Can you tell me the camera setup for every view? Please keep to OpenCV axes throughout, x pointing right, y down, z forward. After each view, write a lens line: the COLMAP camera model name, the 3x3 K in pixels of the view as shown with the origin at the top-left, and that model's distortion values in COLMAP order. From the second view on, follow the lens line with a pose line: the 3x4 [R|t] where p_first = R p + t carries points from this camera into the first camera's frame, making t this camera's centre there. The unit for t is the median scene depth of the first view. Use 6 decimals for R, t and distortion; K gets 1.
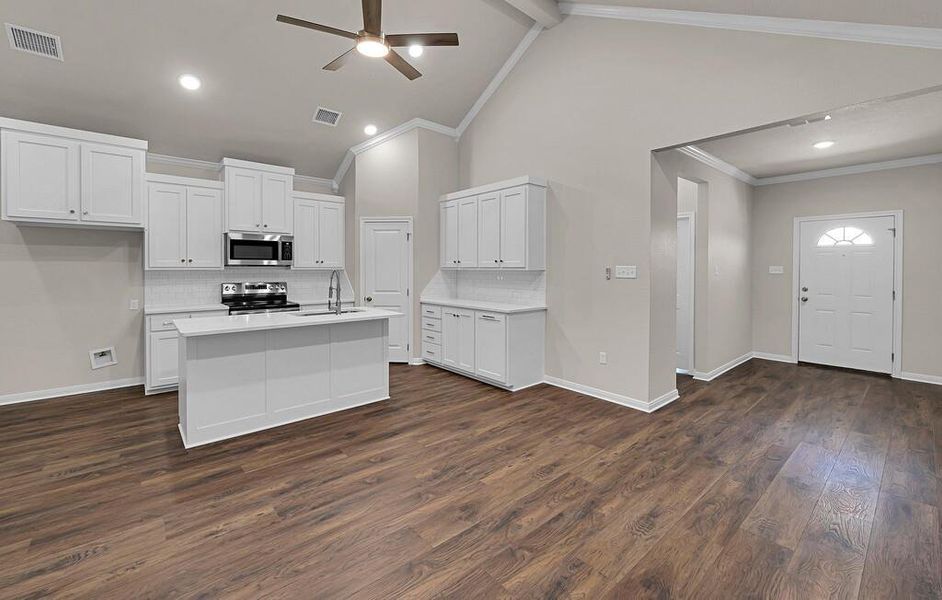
lens RADIAL K [[388.0, 0, 451.5], [0, 388.0, 266.9], [0, 0, 1]] dist [-0.002576, 0.000080]
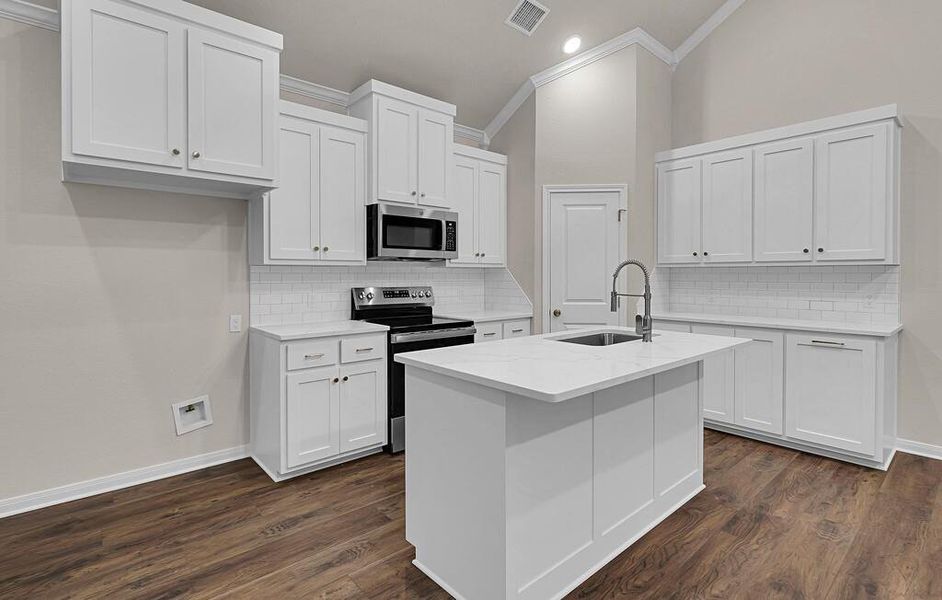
lens RADIAL K [[457.4, 0, 433.0], [0, 457.4, 274.7], [0, 0, 1]] dist [0.001365, 0.000247]
pose [[0.999985, -0.001365, -0.005299, -0.483148], [0.001367, 0.999999, 0.000396, 0.022226], [0.005299, -0.000403, 0.999986, 0.284181]]
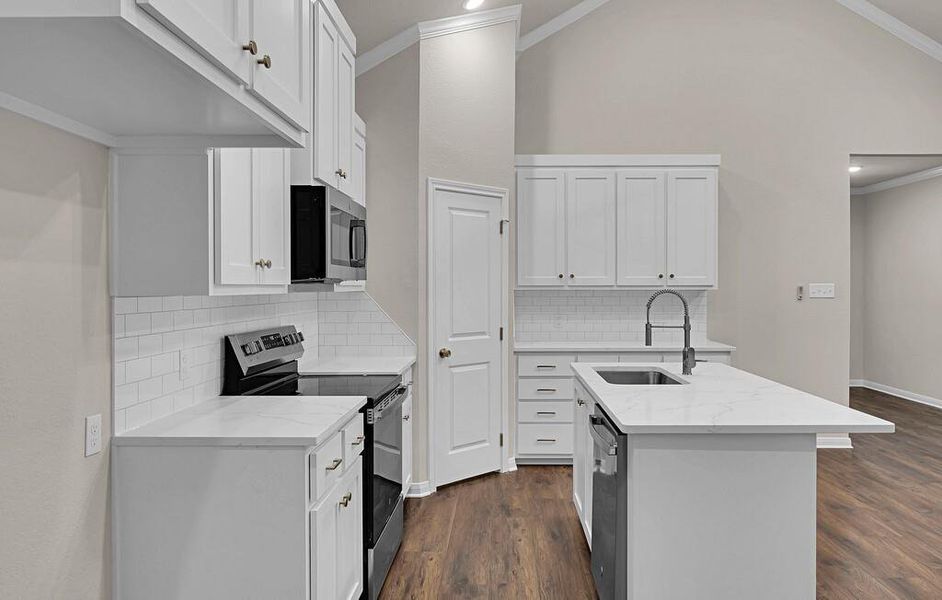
lens RADIAL K [[678.0, 0, 519.7], [0, 678.0, 289.2], [0, 0, 1]] dist [0.002628, -0.005203]
pose [[0.633894, -0.003911, 0.773410, -0.922839], [0.001972, 0.999992, 0.003440, 0.002734], [-0.773417, -0.000656, 0.633897, 0.473582]]
